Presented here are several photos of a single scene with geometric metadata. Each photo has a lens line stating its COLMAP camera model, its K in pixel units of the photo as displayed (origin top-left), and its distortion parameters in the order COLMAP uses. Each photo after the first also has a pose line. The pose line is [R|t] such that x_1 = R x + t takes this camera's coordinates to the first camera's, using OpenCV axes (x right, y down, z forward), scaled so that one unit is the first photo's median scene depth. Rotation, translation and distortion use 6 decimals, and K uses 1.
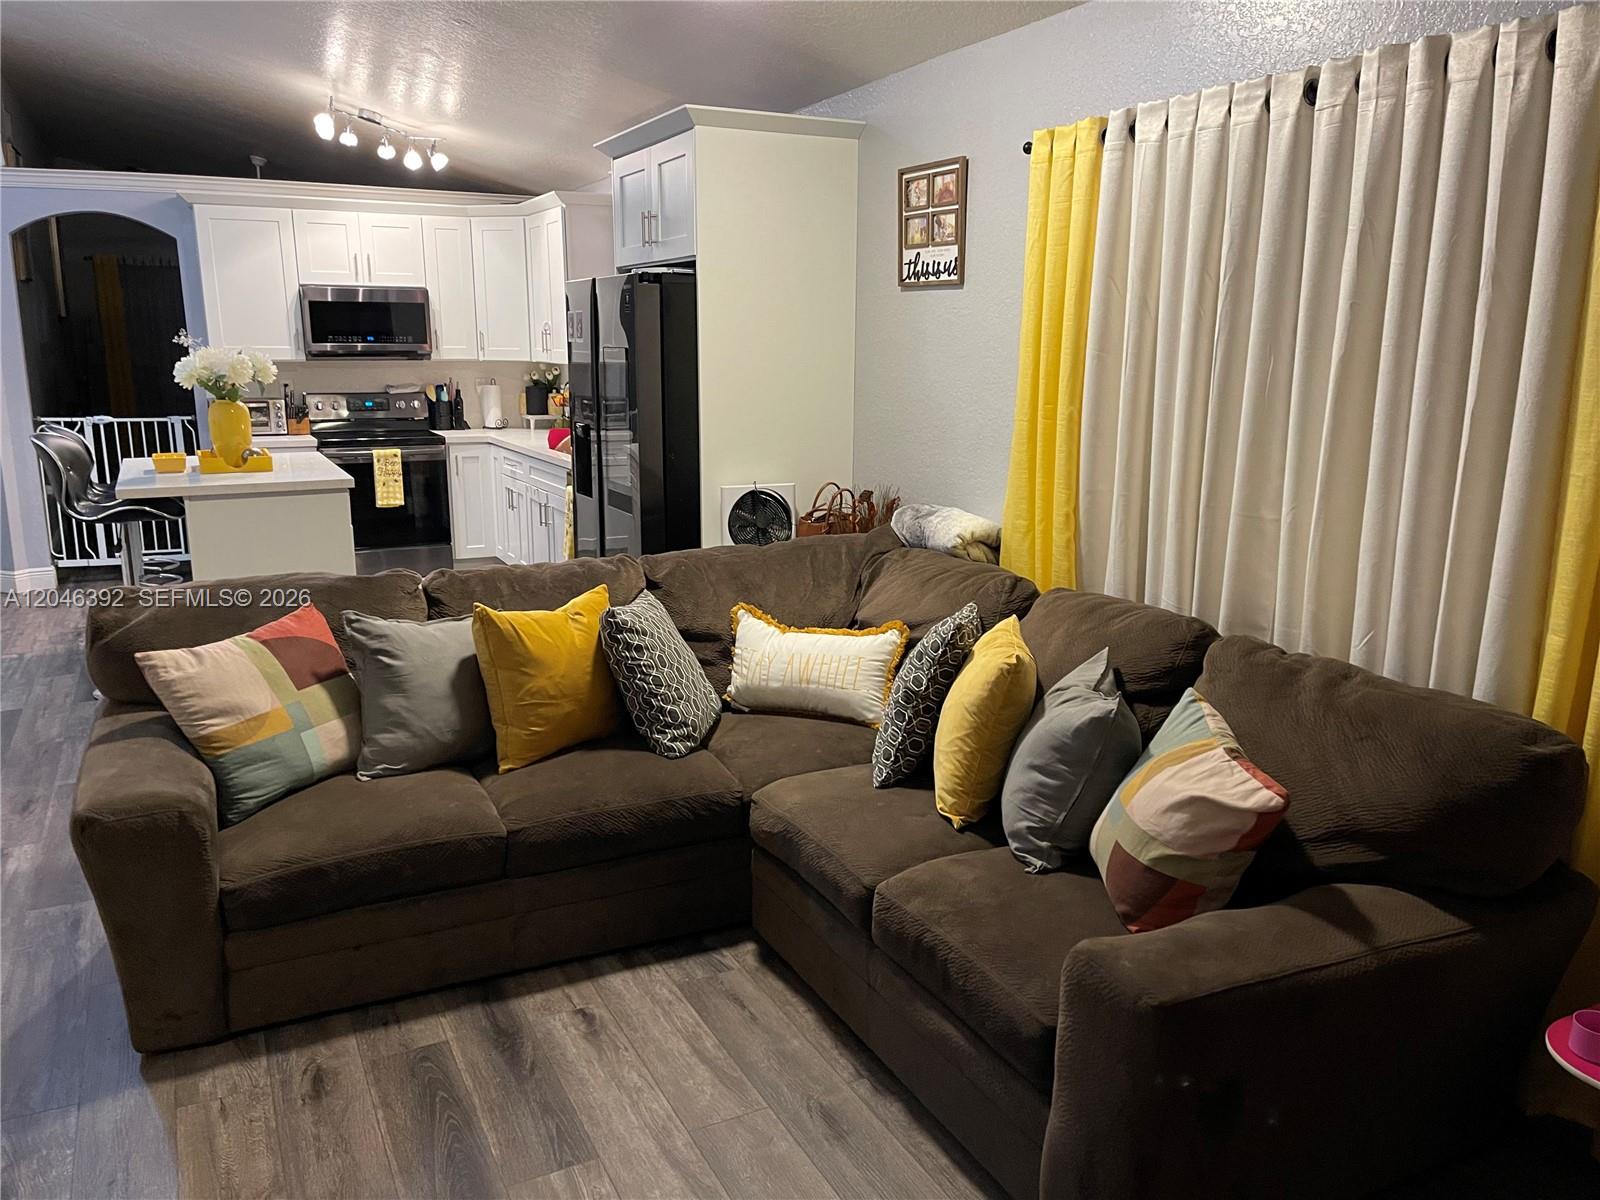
lens RADIAL K [[1212.6, 0, 801.0], [0, 1212.6, 601.6], [0, 0, 1]] dist [0.001489, -0.001719]
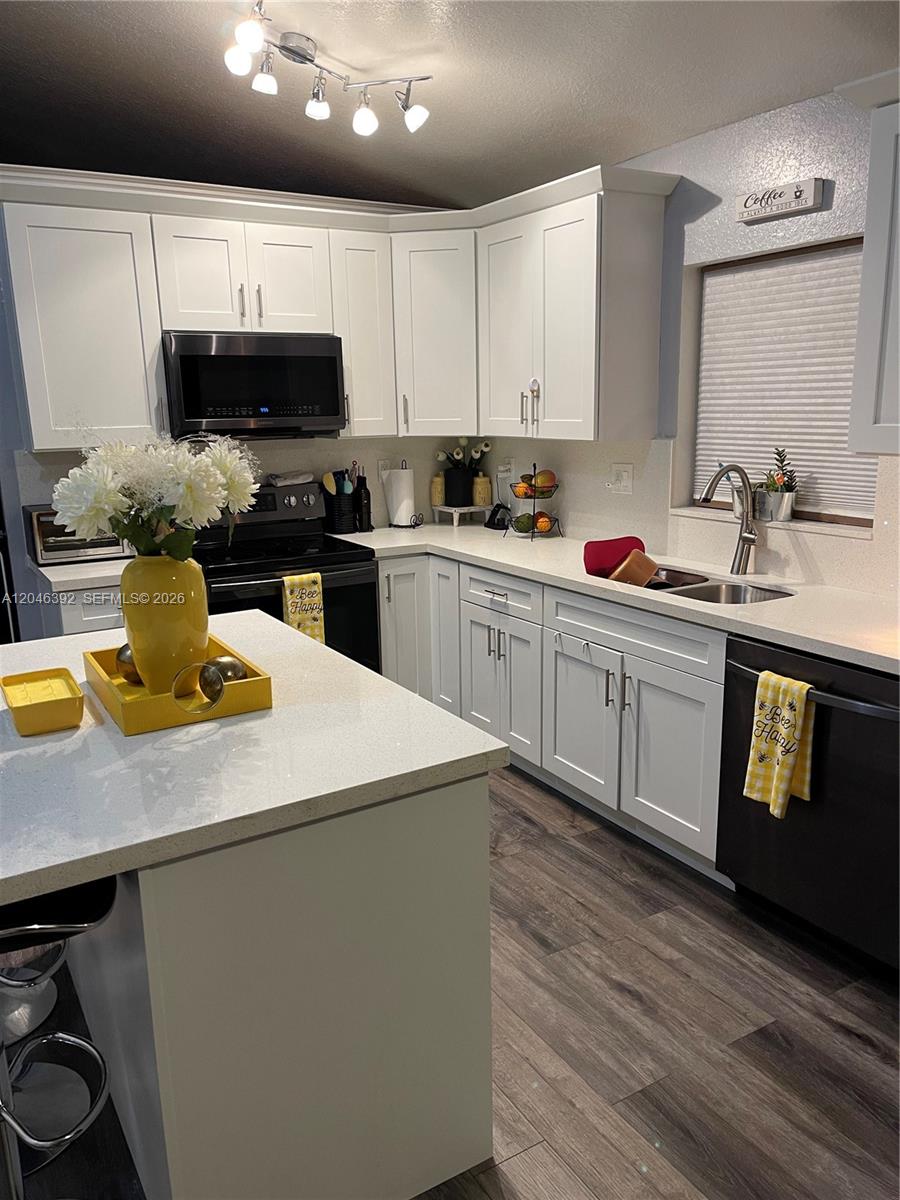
lens RADIAL K [[909.5, 0, 449.5], [0, 909.5, 602.5], [0, 0, 1]] dist [0.001489, -0.001719]
pose [[0.998182, -0.038526, 0.046346, -0.267508], [0.038406, 0.999256, 0.003491, -0.102136], [-0.046446, -0.001705, 0.998919, 0.461843]]
